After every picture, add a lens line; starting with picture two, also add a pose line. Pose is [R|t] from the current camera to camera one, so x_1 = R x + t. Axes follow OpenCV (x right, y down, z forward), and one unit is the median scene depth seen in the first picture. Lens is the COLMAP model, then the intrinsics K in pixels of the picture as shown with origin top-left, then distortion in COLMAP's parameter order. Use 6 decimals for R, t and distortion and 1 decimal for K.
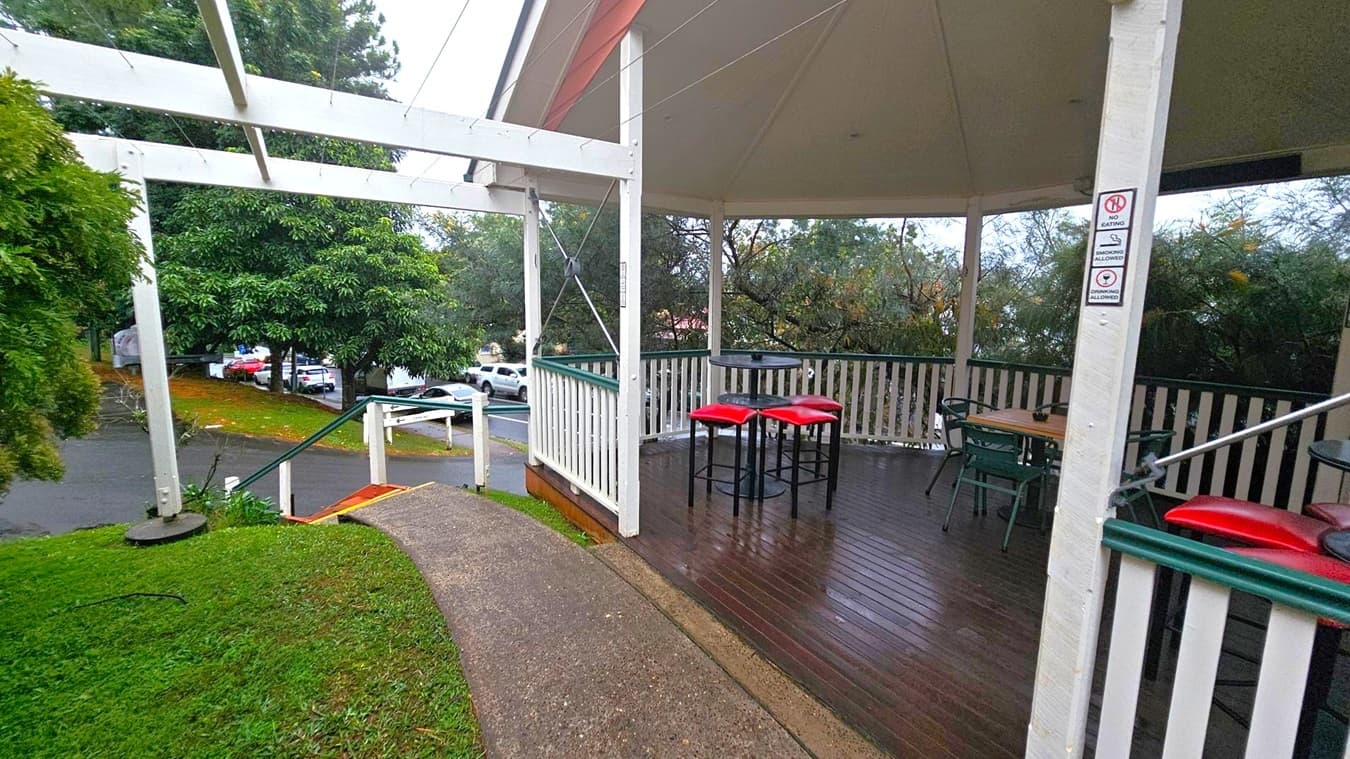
lens RADIAL K [[544.2, 0, 671.8], [0, 544.2, 378.3], [0, 0, 1]] dist [0.001345, 0.000460]
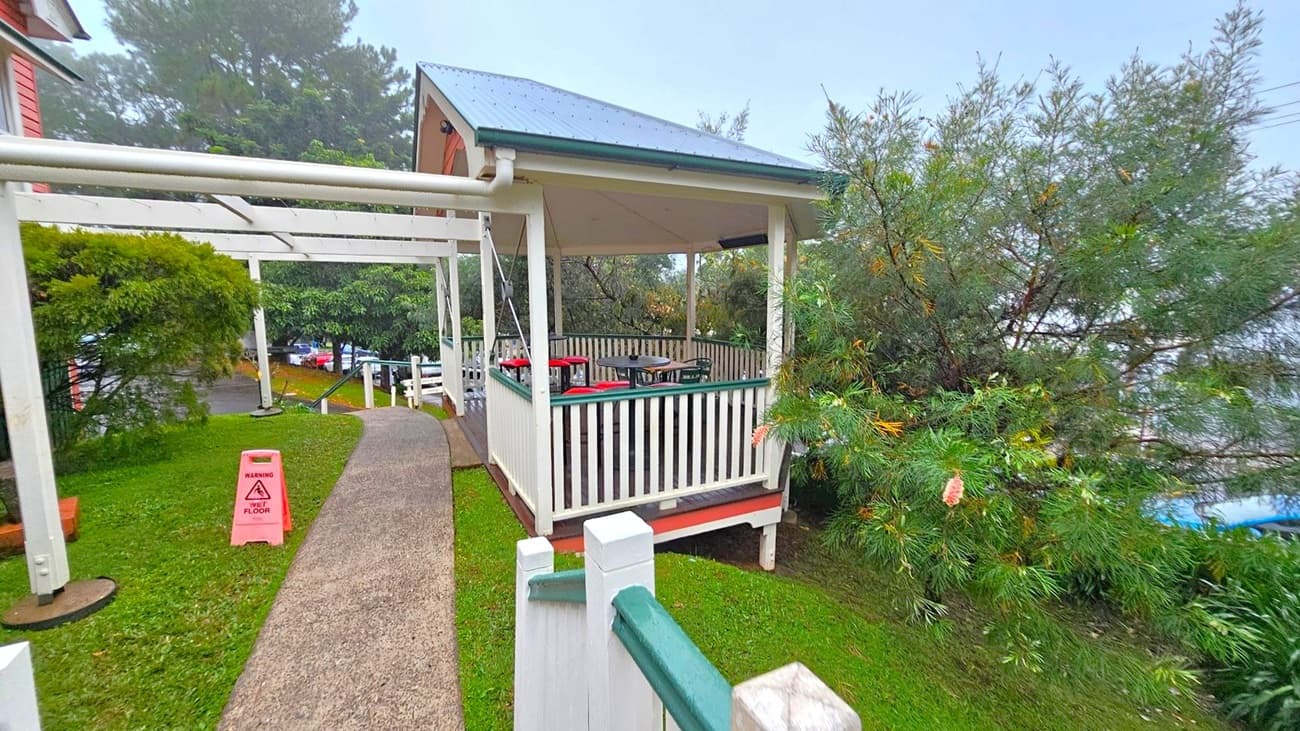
lens RADIAL K [[524.1, 0, 649.8], [0, 524.1, 366.0], [0, 0, 1]] dist [0.001345, 0.000460]
pose [[0.994453, -0.004295, -0.105095, 0.232941], [0.003234, 0.999942, -0.010263, 0.028593], [0.105133, 0.009866, 0.994409, -0.262489]]
